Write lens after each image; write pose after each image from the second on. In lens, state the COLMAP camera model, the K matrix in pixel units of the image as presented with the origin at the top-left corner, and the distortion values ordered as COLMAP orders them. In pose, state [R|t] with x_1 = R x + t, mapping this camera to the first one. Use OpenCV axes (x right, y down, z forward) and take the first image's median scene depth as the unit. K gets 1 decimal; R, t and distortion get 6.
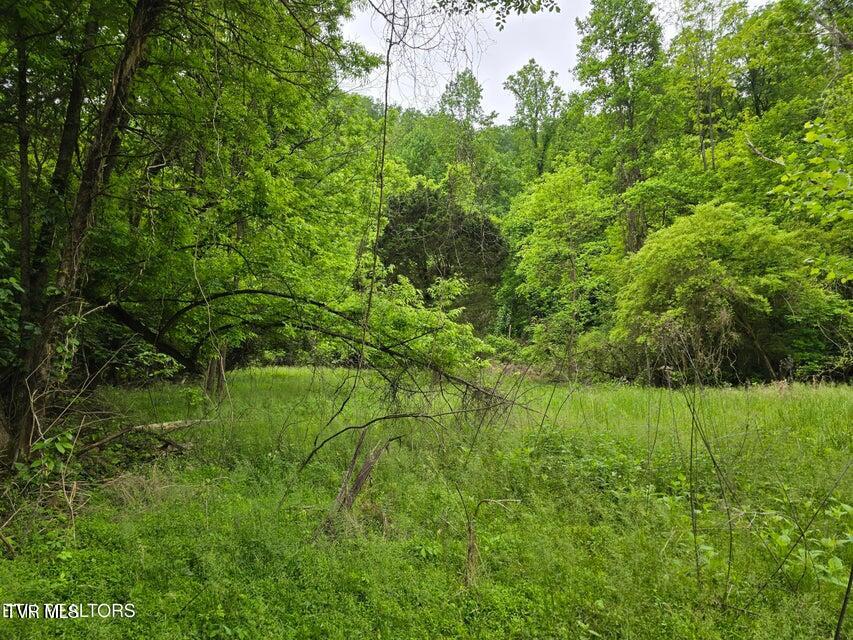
lens RADIAL K [[553.0, 0, 417.6], [0, 553.0, 337.7], [0, 0, 1]] dist [-0.002681, -0.018907]
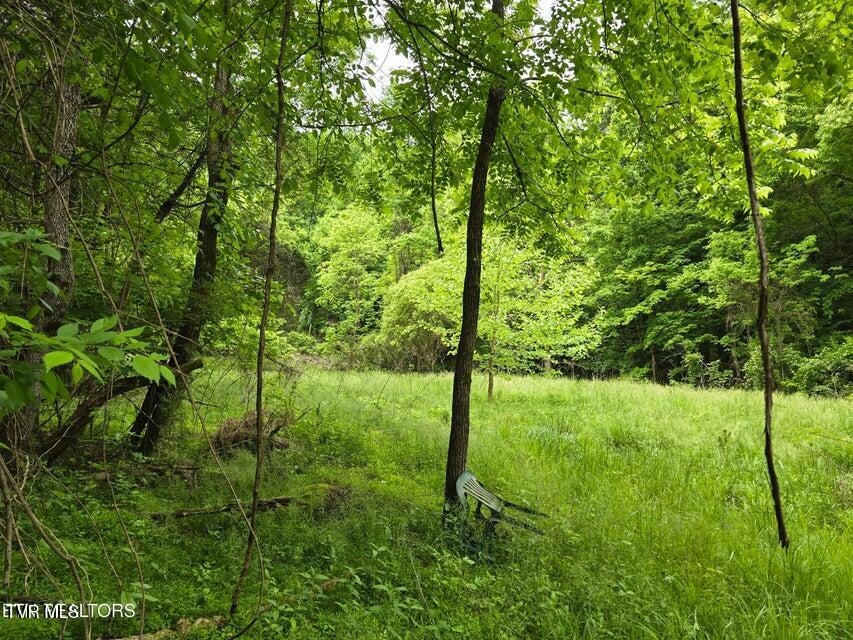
lens RADIAL K [[553.0, 0, 426.7], [0, 553.0, 317.0], [0, 0, 1]] dist [-0.002681, -0.018907]
pose [[0.931917, 0.059151, 0.357816, -0.045227], [-0.050817, 0.998174, -0.032658, -0.016168], [-0.359095, 0.012251, 0.933221, -0.328472]]
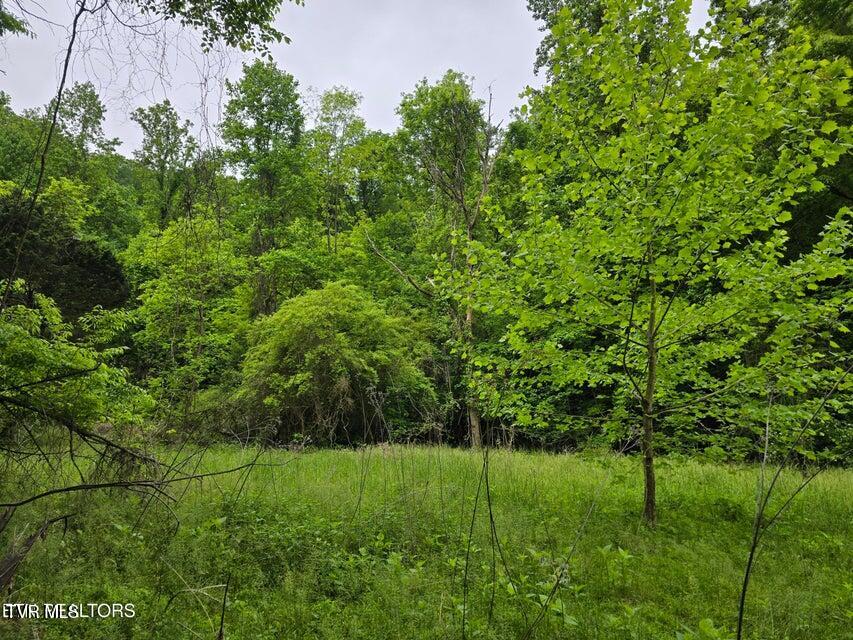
lens RADIAL K [[553.0, 0, 425.5], [0, 553.0, 343.2], [0, 0, 1]] dist [-0.002681, -0.018907]
pose [[0.762004, 0.120058, 0.636346, -0.023381], [-0.056152, 0.991213, -0.119769, 0.002801], [-0.645133, 0.055532, 0.762049, 0.022636]]
